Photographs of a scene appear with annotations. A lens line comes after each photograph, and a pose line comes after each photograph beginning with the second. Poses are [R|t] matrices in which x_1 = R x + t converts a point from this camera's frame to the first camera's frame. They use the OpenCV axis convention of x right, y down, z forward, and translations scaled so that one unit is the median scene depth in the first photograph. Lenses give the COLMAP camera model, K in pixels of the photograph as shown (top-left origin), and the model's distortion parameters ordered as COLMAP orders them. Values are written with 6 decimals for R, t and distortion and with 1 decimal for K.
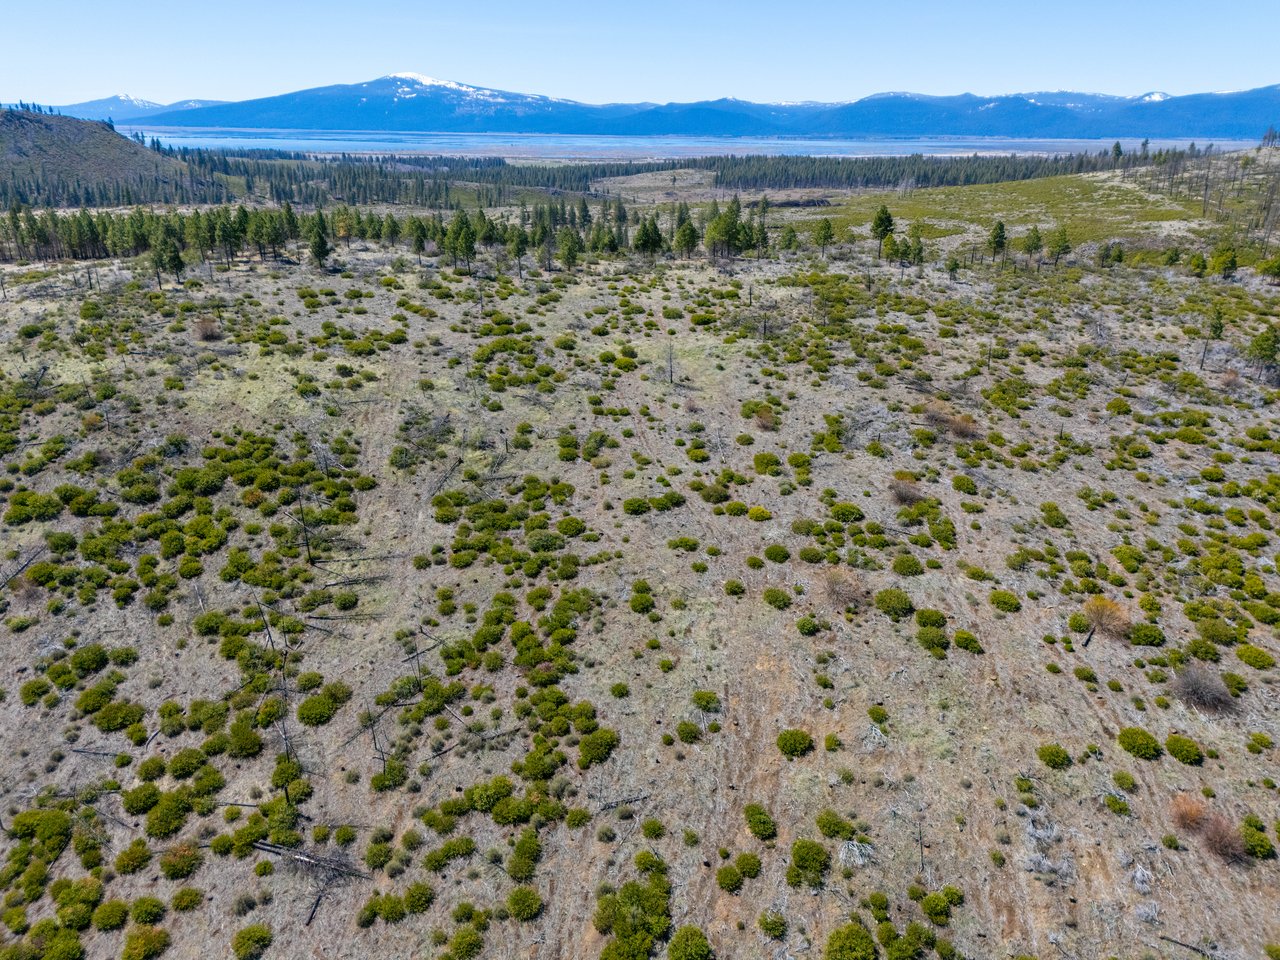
lens RADIAL K [[940.7, 0, 645.3], [0, 940.7, 475.1], [0, 0, 1]] dist [0.052618, -0.042850]
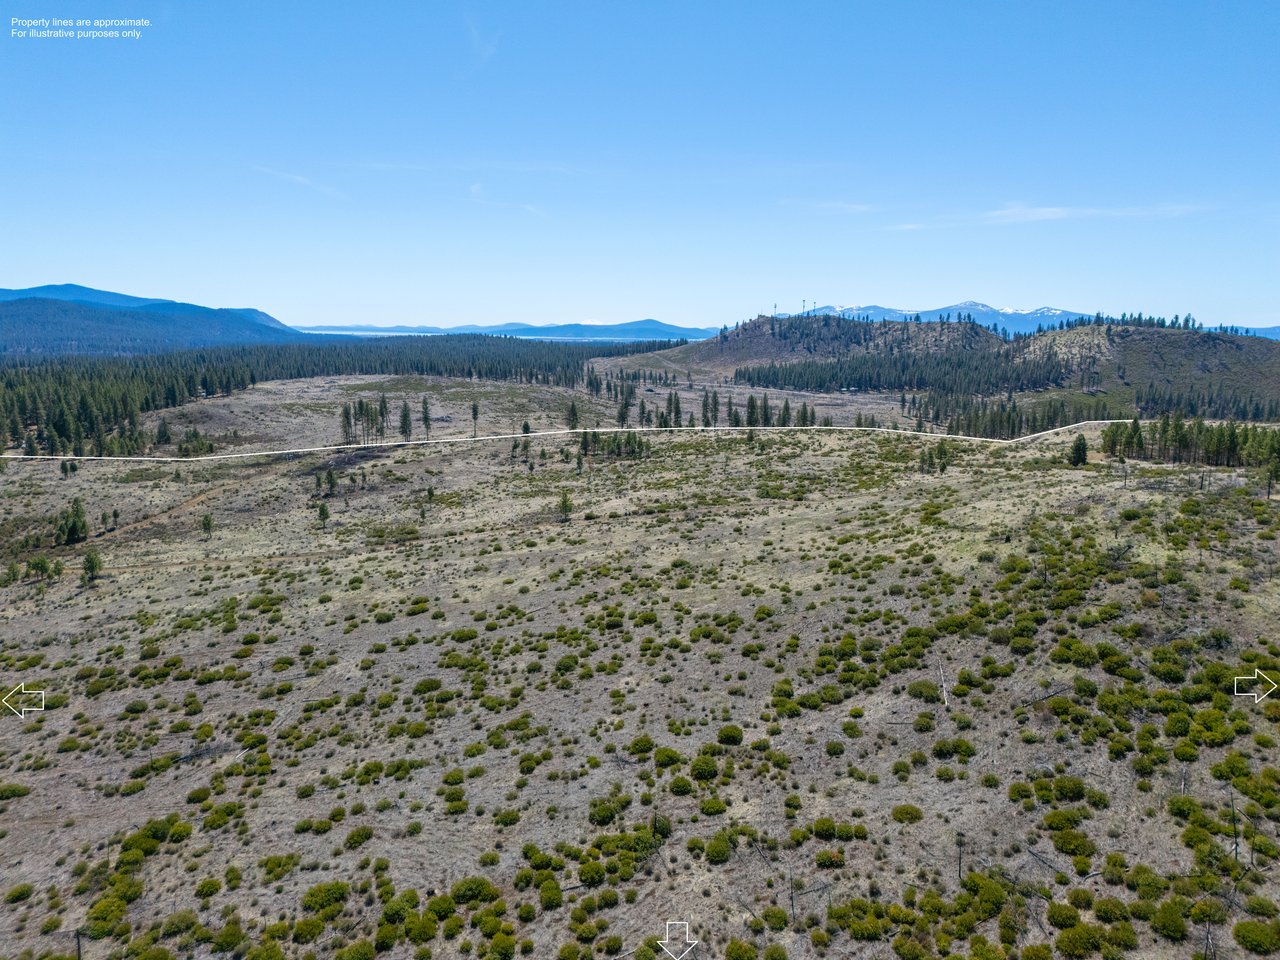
lens RADIAL K [[940.7, 0, 634.1], [0, 940.7, 482.1], [0, 0, 1]] dist [0.052618, -0.042850]
pose [[0.456048, 0.134791, -0.879688, 0.105445], [-0.314238, 0.949183, -0.017468, 0.024487], [0.832631, 0.284398, 0.475229, -0.060673]]
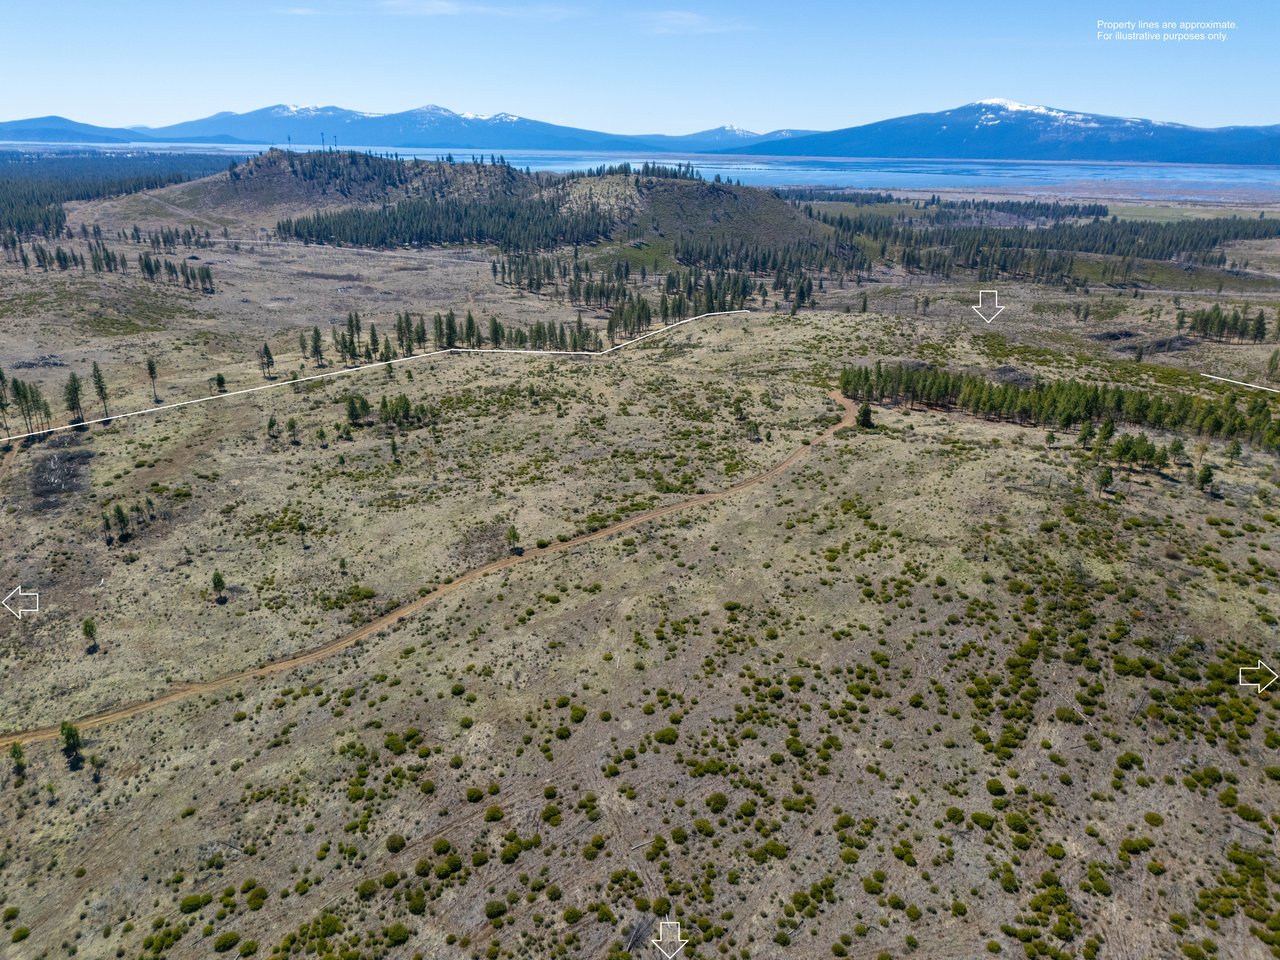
lens RADIAL K [[940.7, 0, 636.4], [0, 940.7, 478.6], [0, 0, 1]] dist [0.052618, -0.042850]
pose [[0.847717, 0.178550, -0.499495, -0.582884], [-0.187945, 0.981660, 0.031935, -0.203561], [0.496036, 0.066806, 0.865728, -1.107069]]
